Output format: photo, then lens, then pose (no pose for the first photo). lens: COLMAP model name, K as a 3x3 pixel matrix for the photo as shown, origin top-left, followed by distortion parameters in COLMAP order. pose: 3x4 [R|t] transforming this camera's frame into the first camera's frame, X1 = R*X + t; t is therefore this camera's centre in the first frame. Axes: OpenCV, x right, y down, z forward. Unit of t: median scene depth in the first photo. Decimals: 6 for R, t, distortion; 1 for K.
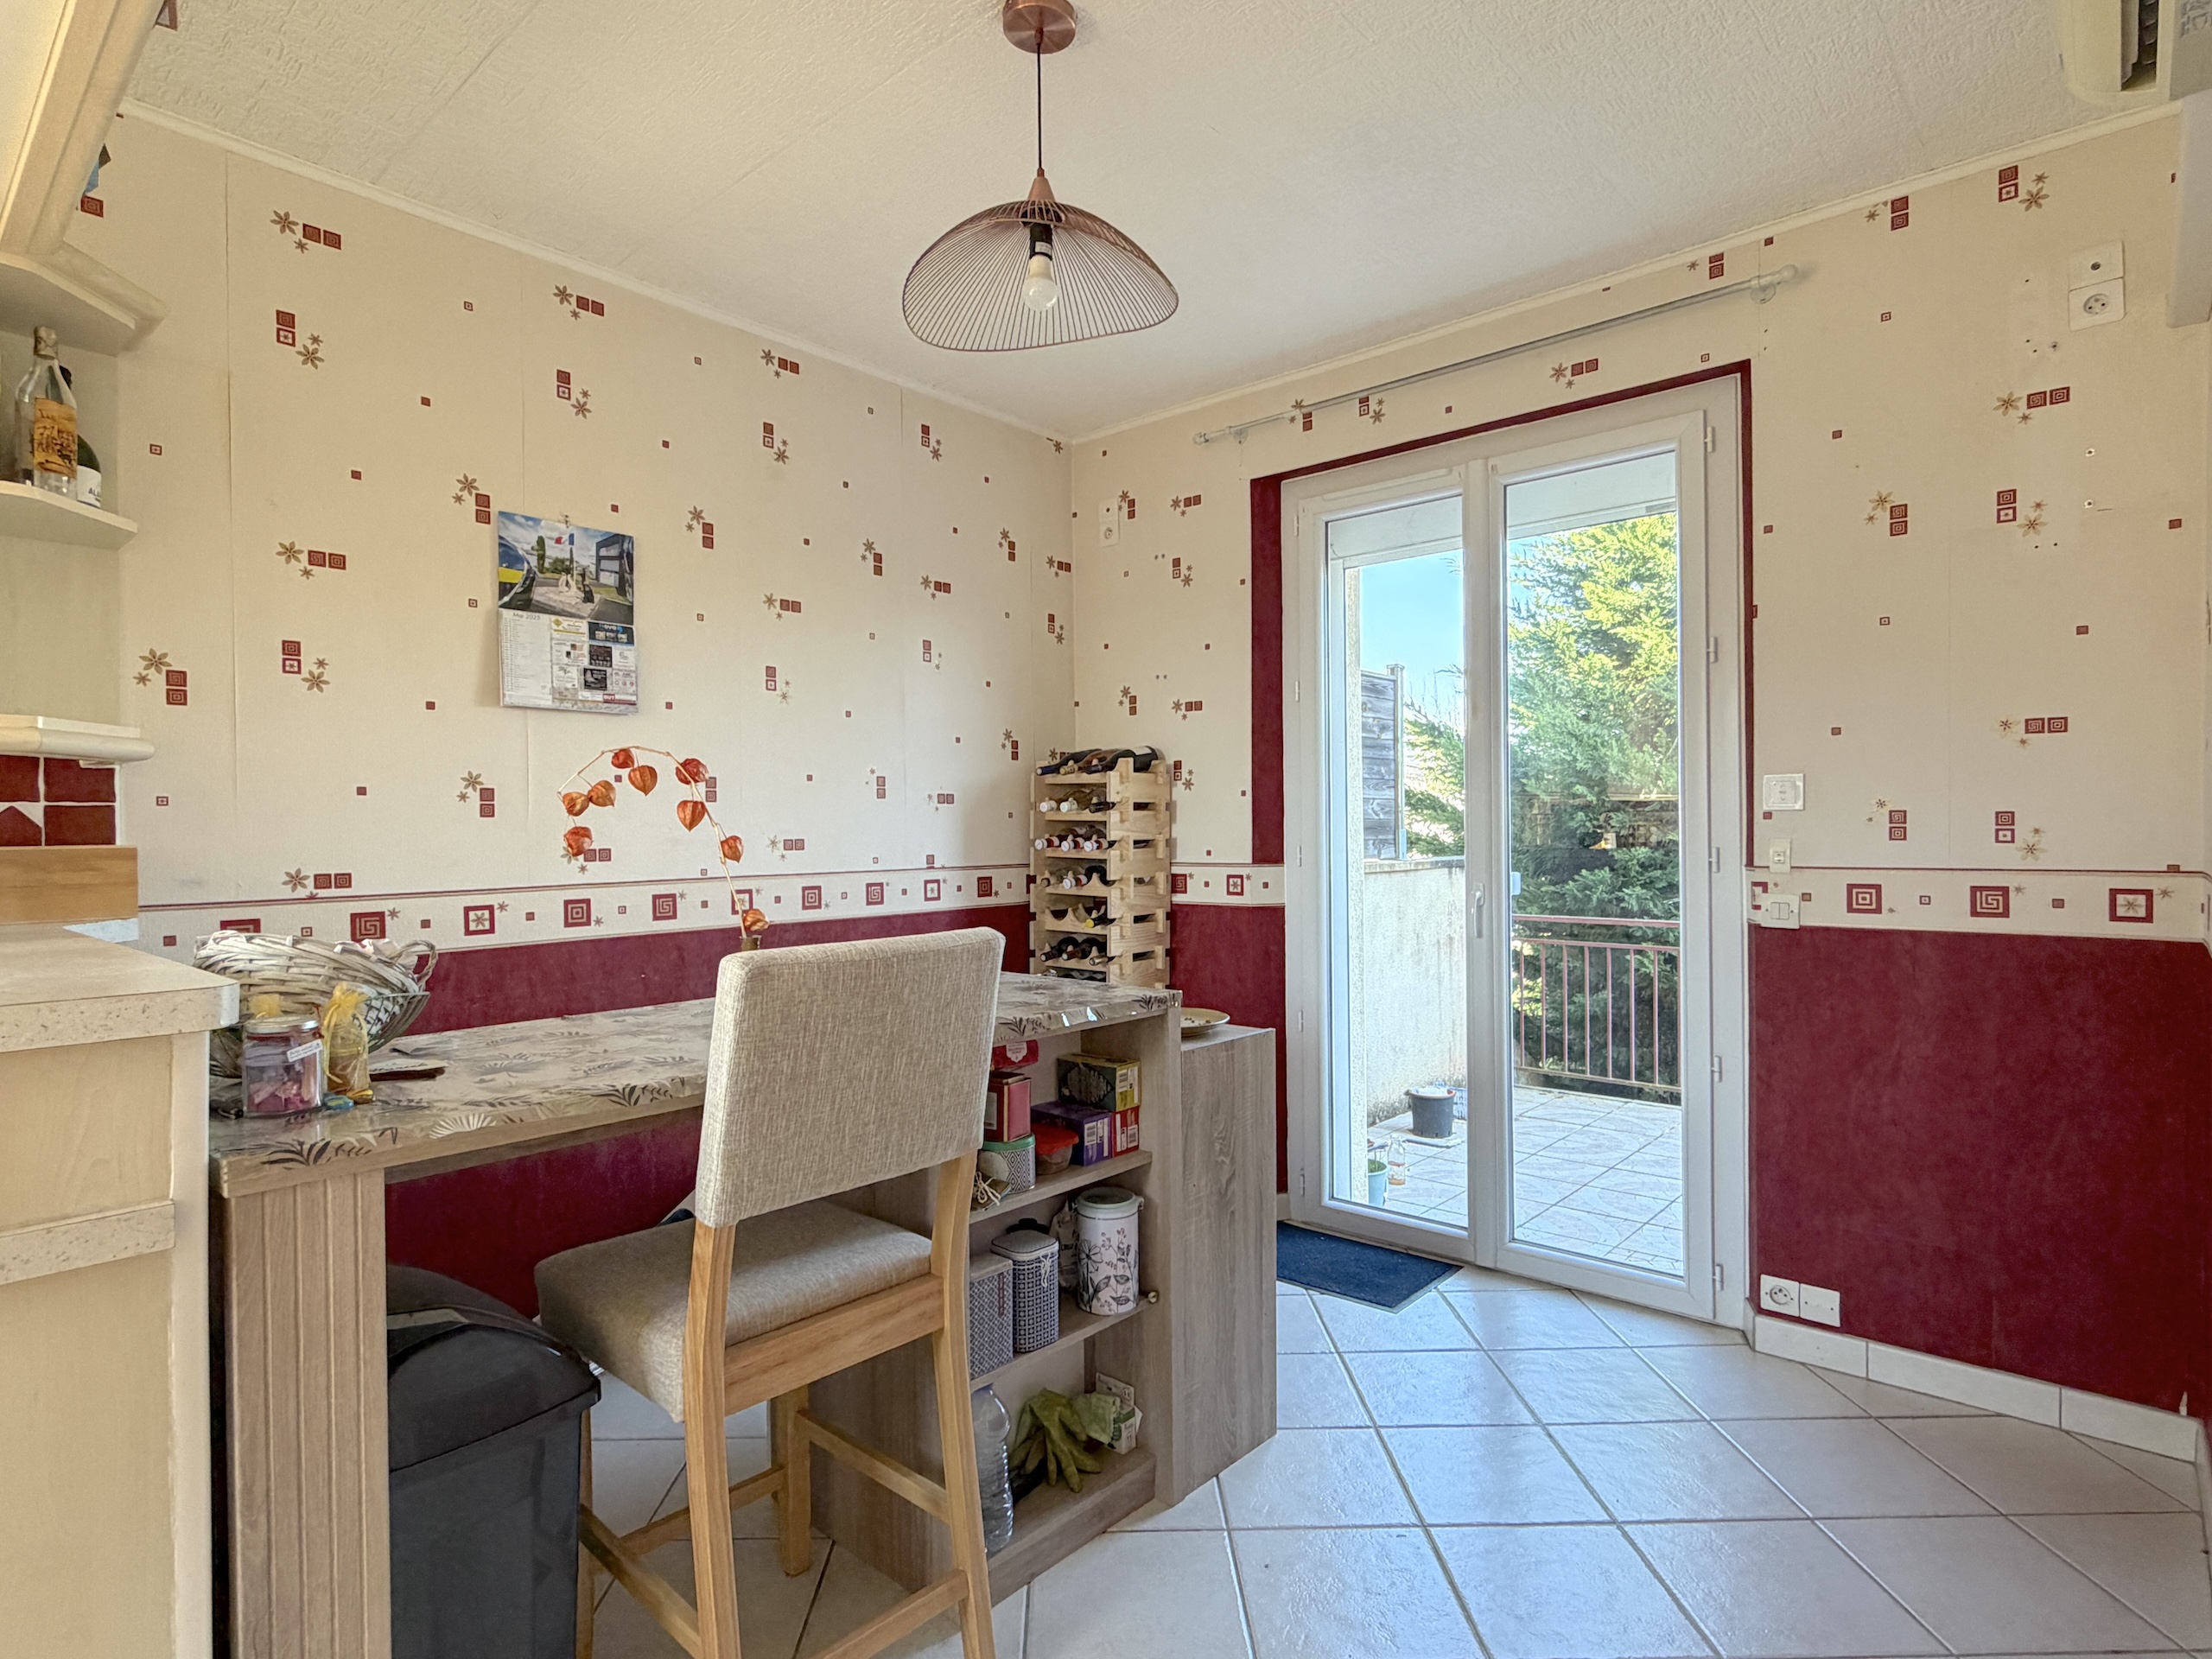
lens RADIAL K [[1129.4, 0, 1107.4], [0, 1129.4, 828.0], [0, 0, 1]] dist [-0.002322, 0.001423]
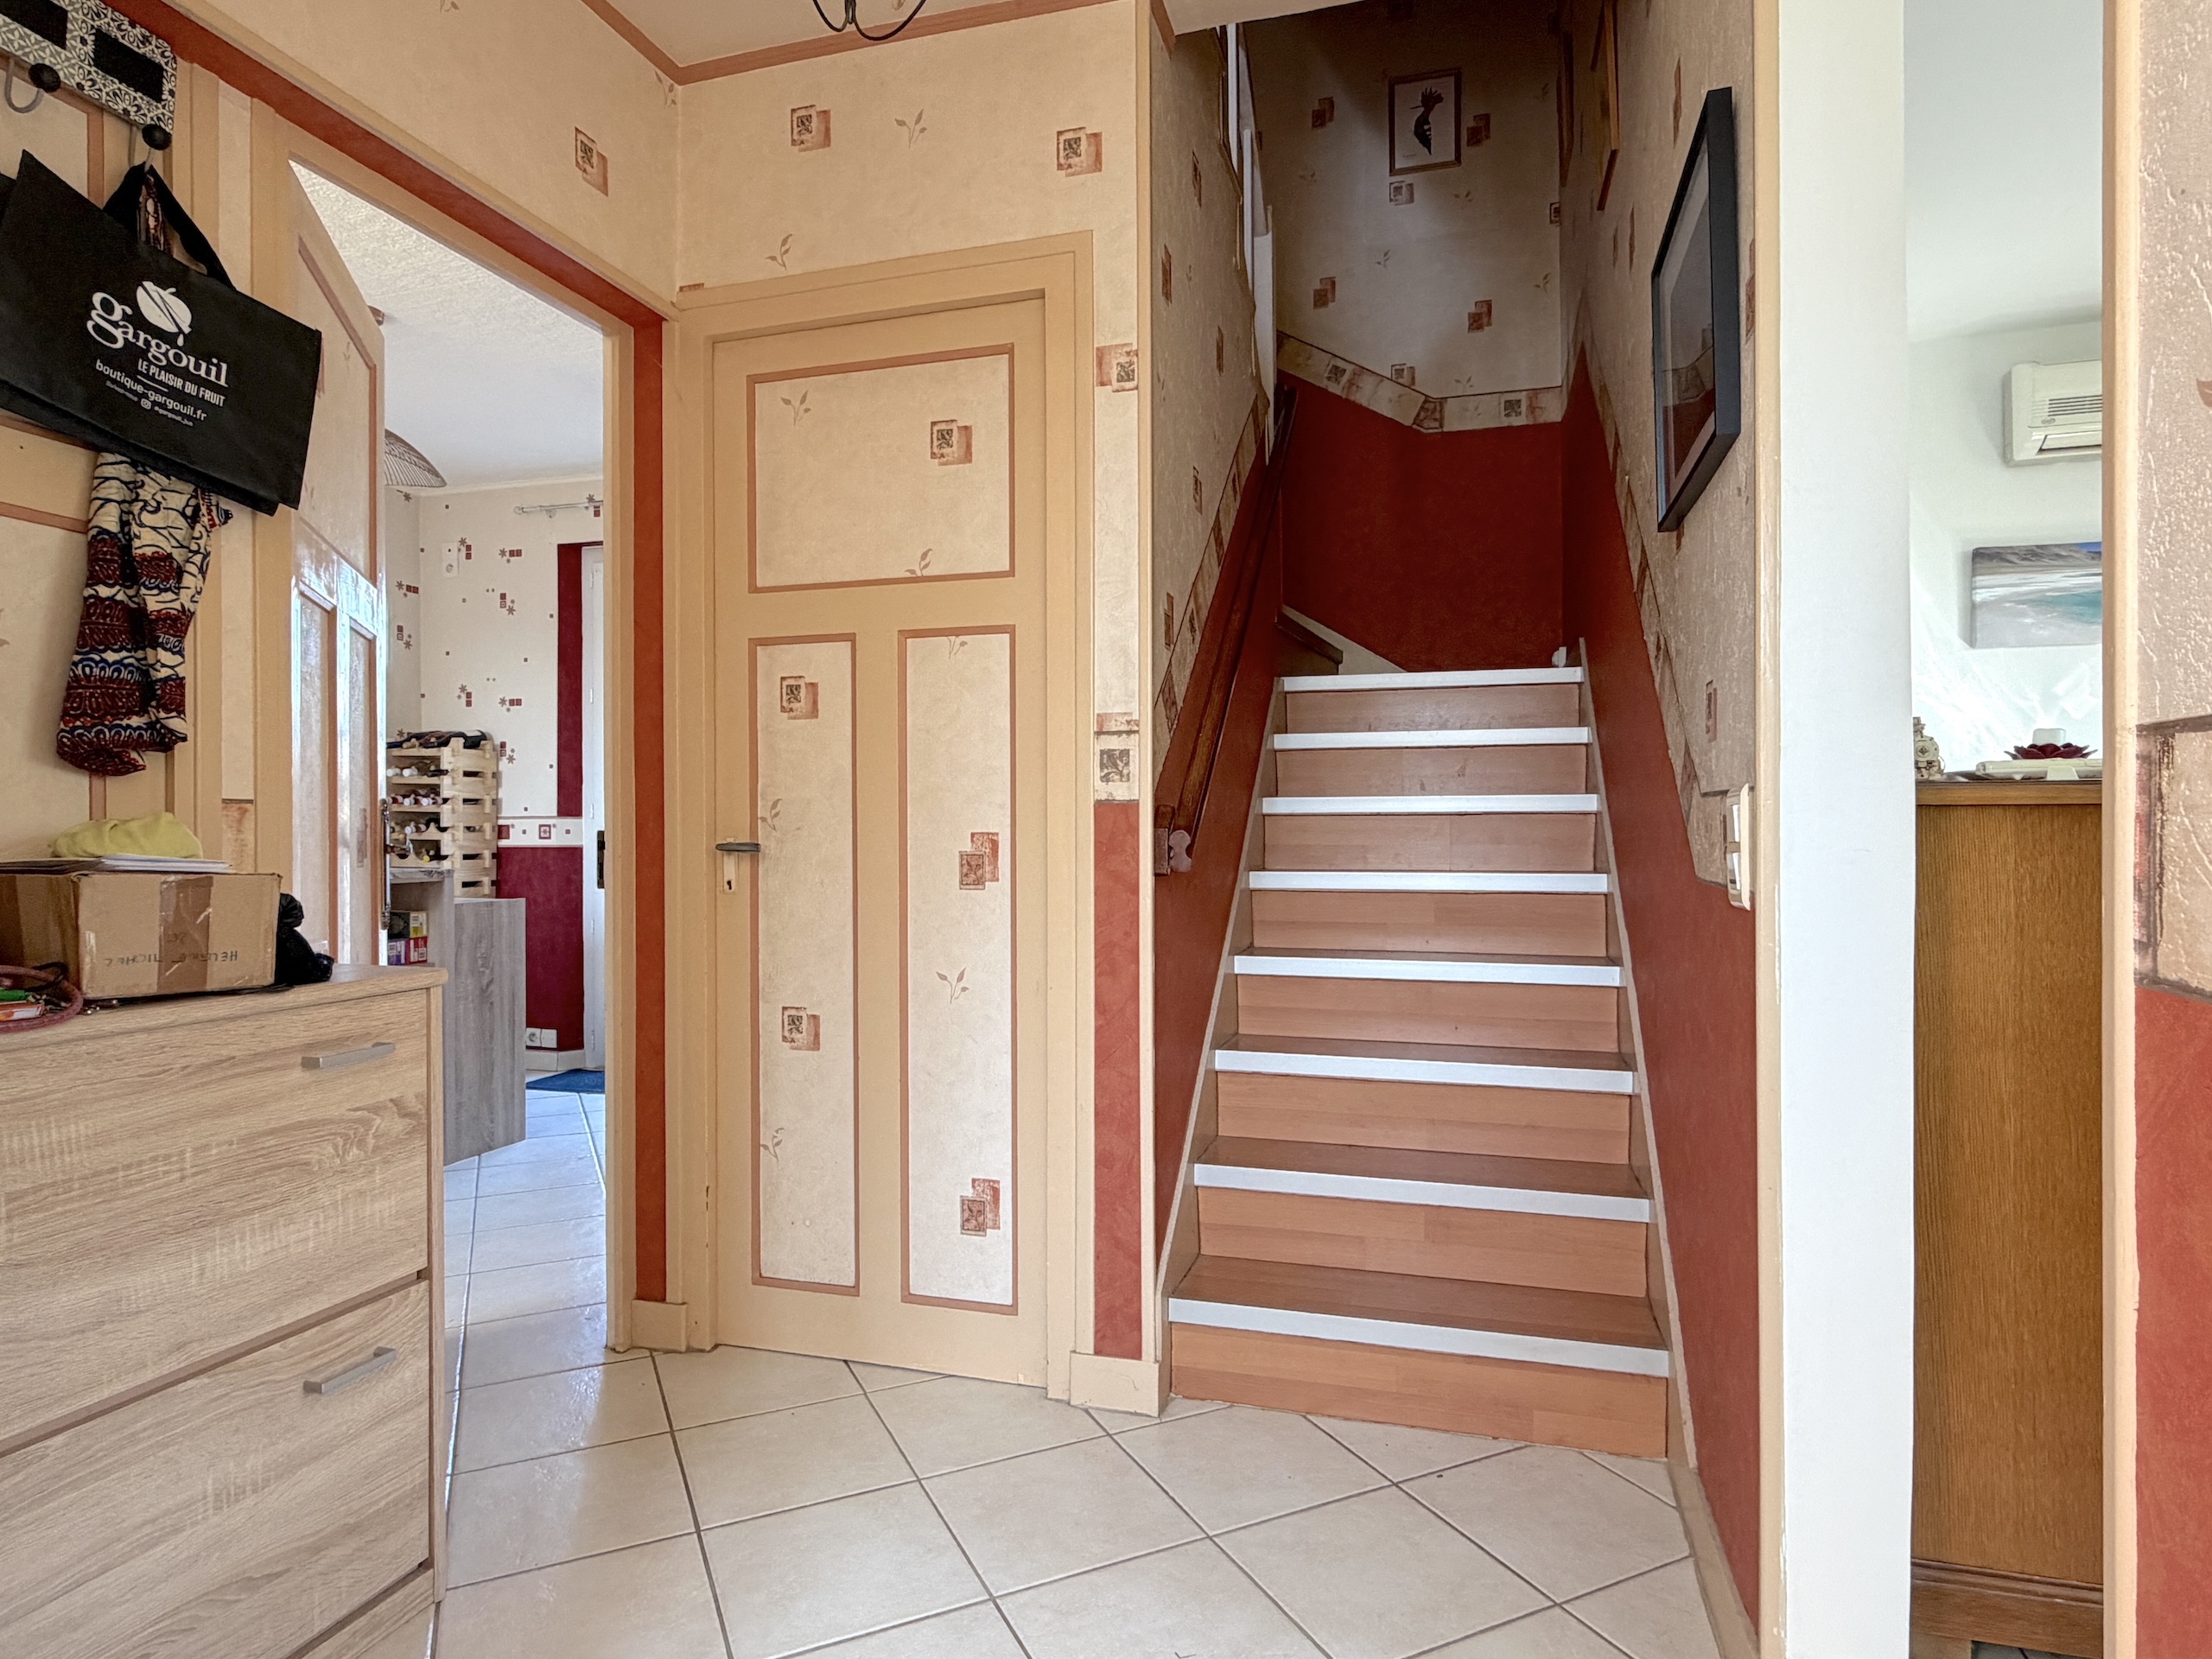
lens RADIAL K [[1229.9, 0, 1097.0], [0, 1229.9, 829.4], [0, 0, 1]] dist [-0.005133, -0.000726]
pose [[0.912390, 0.007384, 0.409256, 0.114298], [-0.005748, 0.999970, -0.005229, 0.051615], [-0.409283, 0.002419, 0.912404, -0.666600]]
